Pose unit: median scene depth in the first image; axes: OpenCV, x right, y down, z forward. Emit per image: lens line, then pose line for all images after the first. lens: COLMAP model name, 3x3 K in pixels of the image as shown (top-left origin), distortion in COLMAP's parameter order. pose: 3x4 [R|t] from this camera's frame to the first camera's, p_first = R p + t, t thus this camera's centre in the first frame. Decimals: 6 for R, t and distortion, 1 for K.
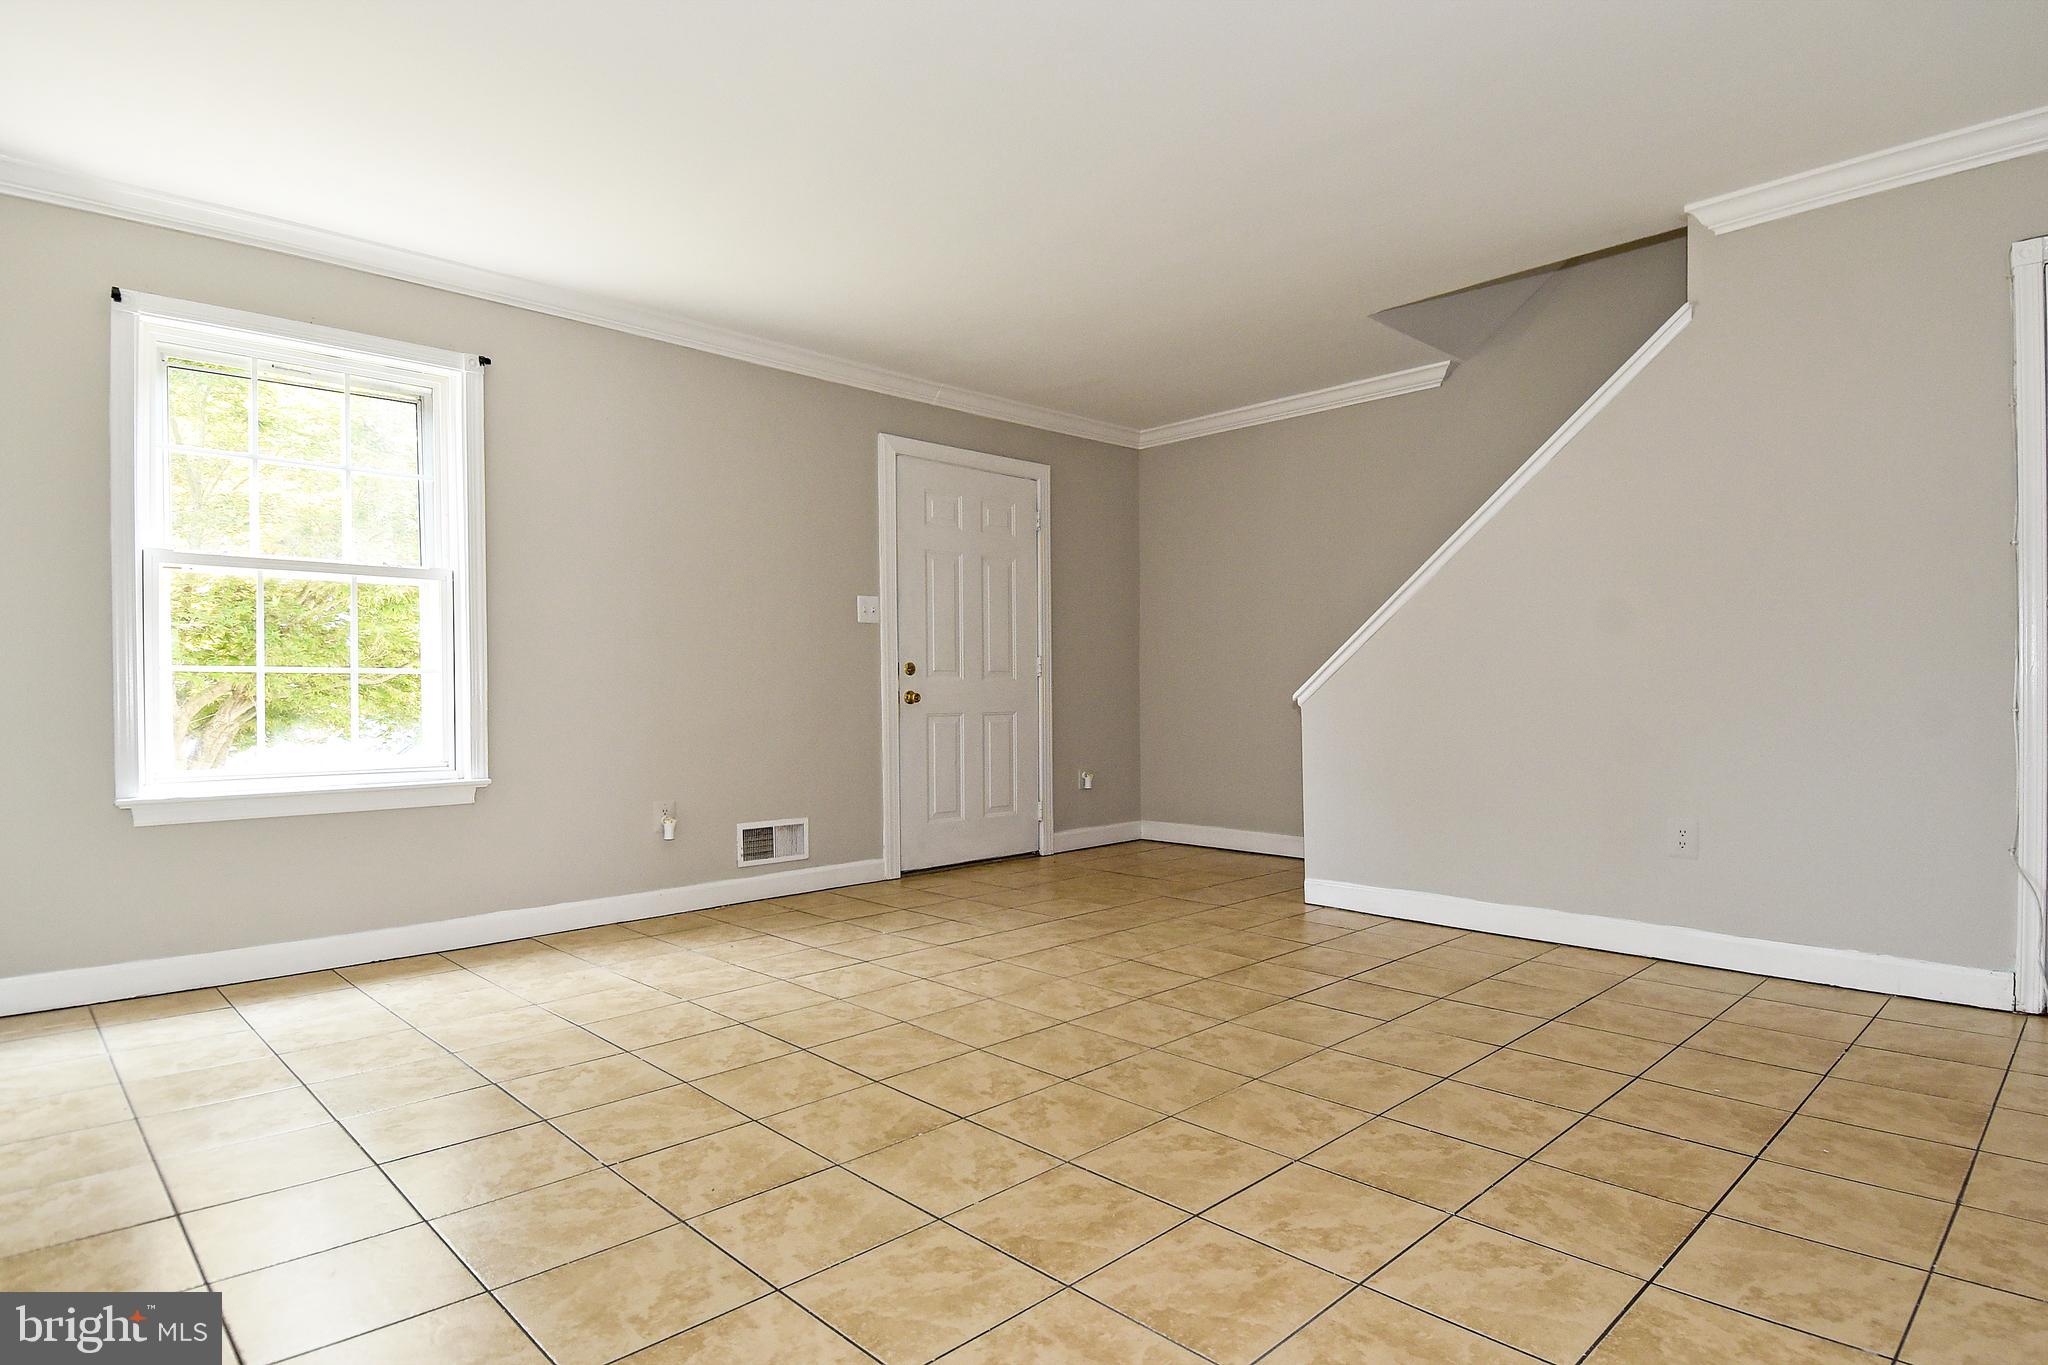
lens RADIAL K [[1107.4, 0, 1063.8], [0, 1107.4, 675.4], [0, 0, 1]] dist [0.028670, -0.040486]
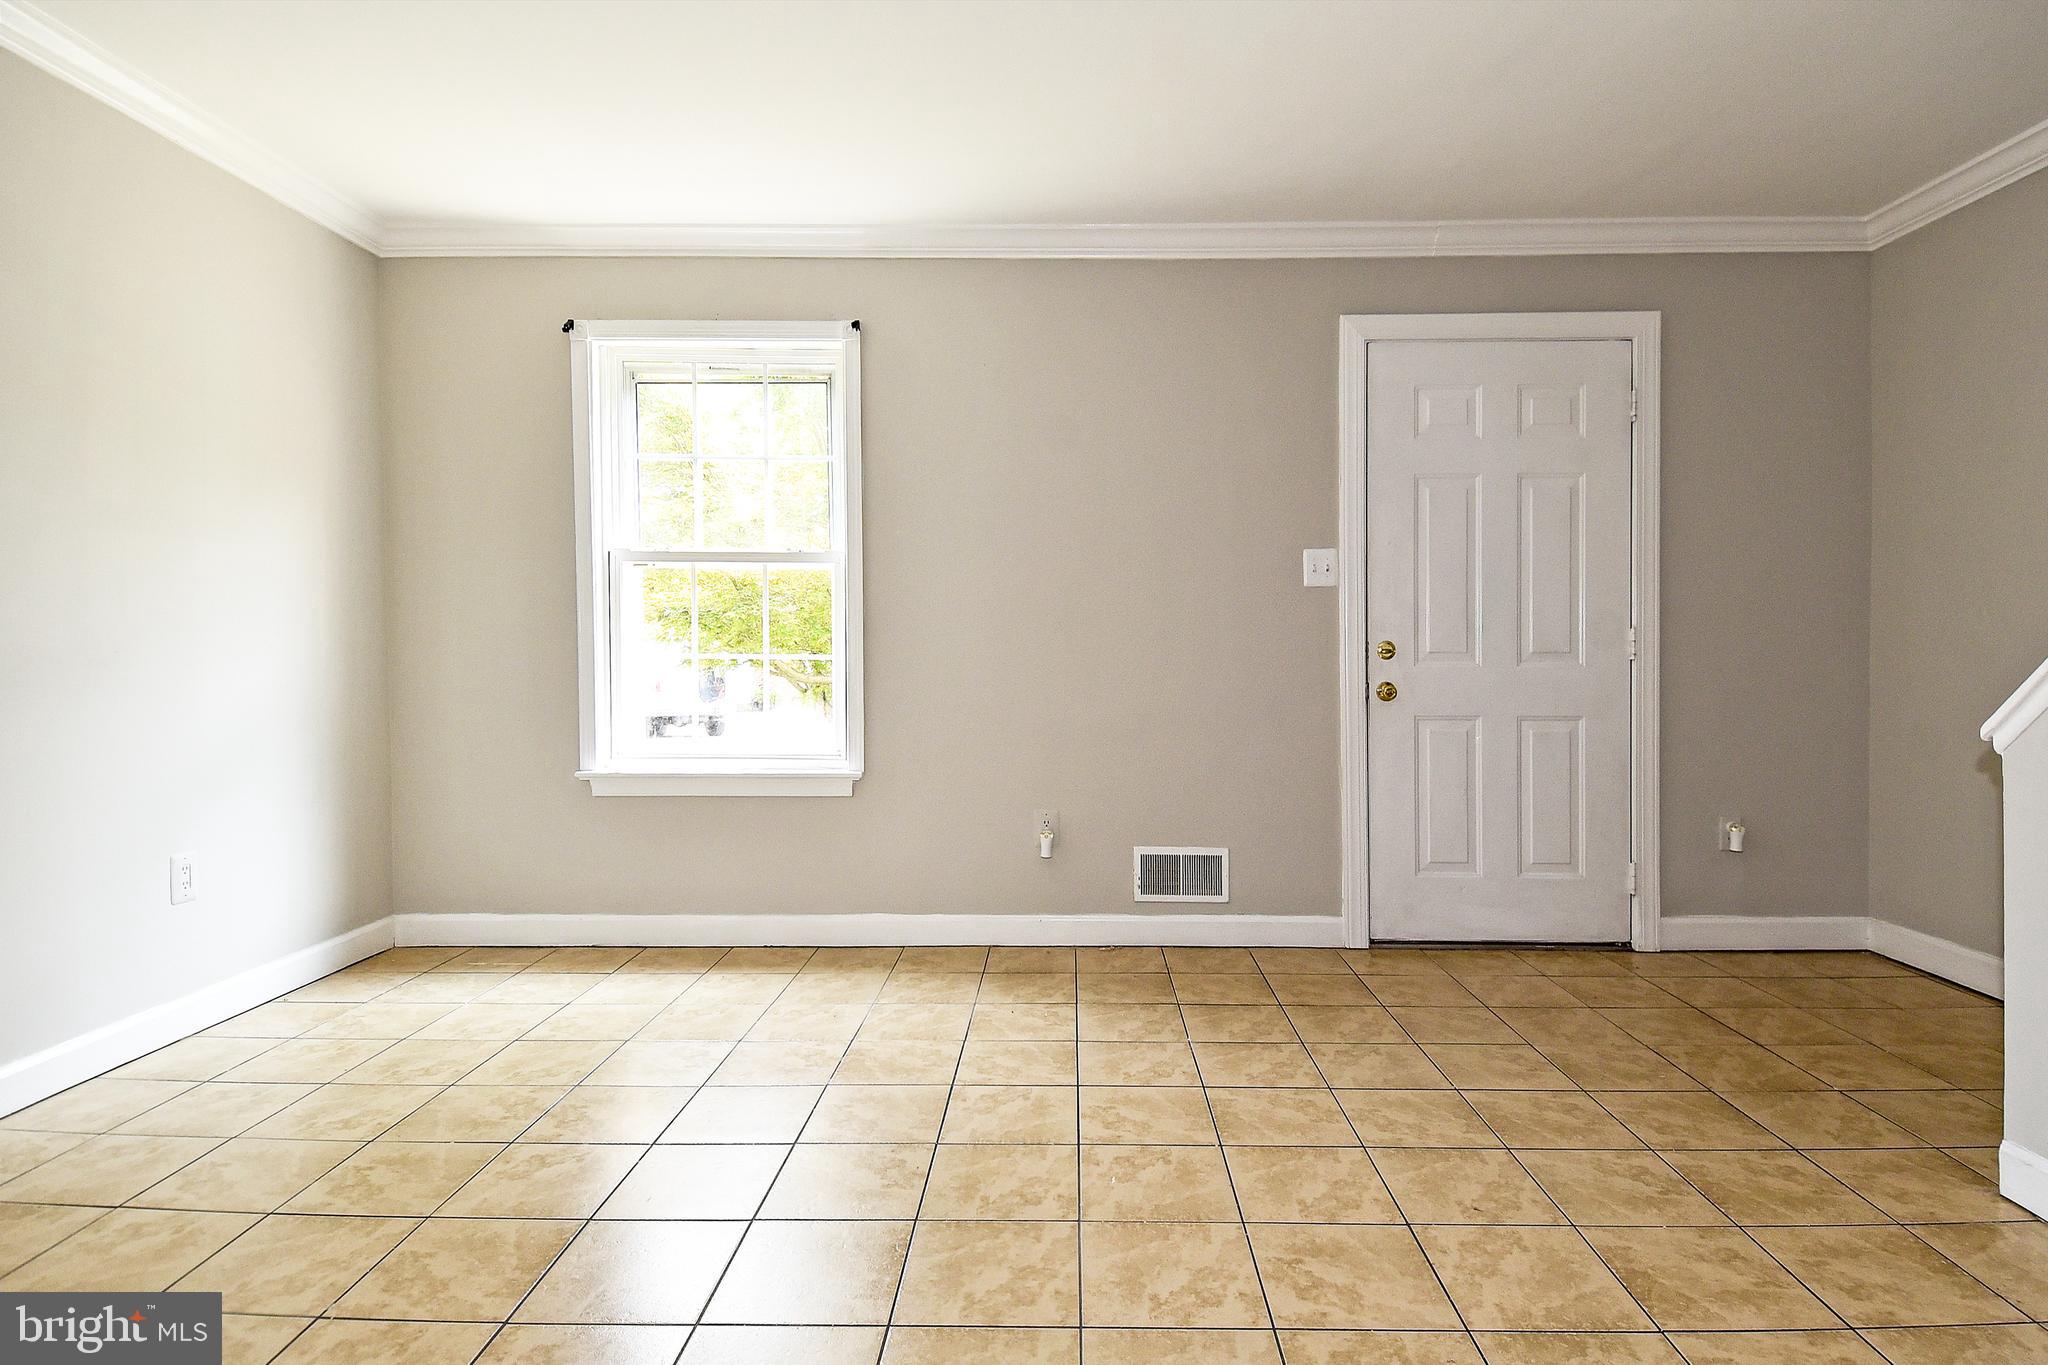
lens RADIAL K [[1162.3, 0, 1033.9], [0, 1162.3, 660.7], [0, 0, 1]] dist [0.022129, -0.016147]
pose [[0.695536, 0.013274, -0.718368, 0.249278], [0.009313, 0.999579, 0.027487, -0.023219], [0.718431, -0.025809, 0.695120, 0.363646]]
